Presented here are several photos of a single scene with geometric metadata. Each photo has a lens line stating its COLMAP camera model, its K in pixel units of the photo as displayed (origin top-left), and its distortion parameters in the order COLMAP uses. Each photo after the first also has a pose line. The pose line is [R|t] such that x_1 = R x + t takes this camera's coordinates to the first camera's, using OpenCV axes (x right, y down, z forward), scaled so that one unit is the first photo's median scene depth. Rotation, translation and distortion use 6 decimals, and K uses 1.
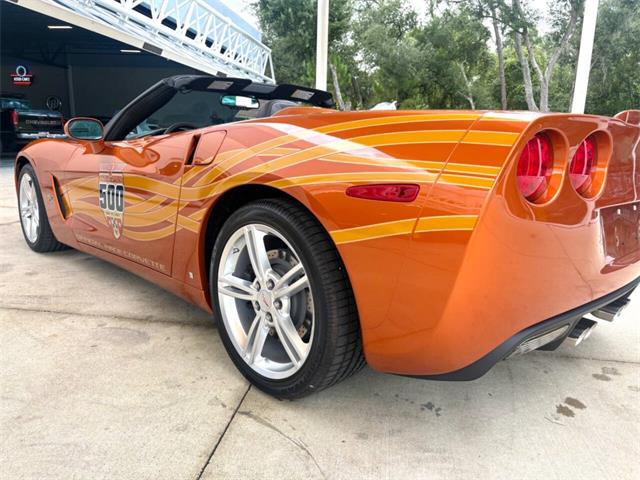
lens RADIAL K [[484.1, 0, 316.9], [0, 484.1, 242.4], [0, 0, 1]] dist [0.022132, -0.003723]
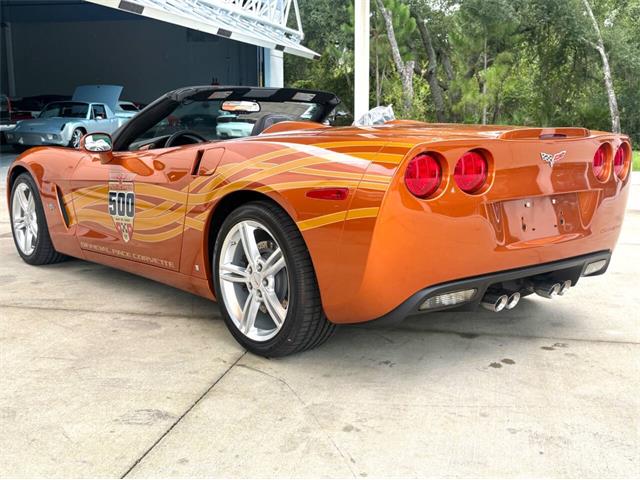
lens RADIAL K [[759.6, 0, 325.8], [0, 759.6, 239.2], [0, 0, 1]] dist [0.136743, -0.384095]
pose [[0.997608, -0.020385, -0.066050, 0.173767], [0.017264, 0.998723, -0.047490, 0.089806], [0.066934, 0.046236, 0.996686, -0.814376]]
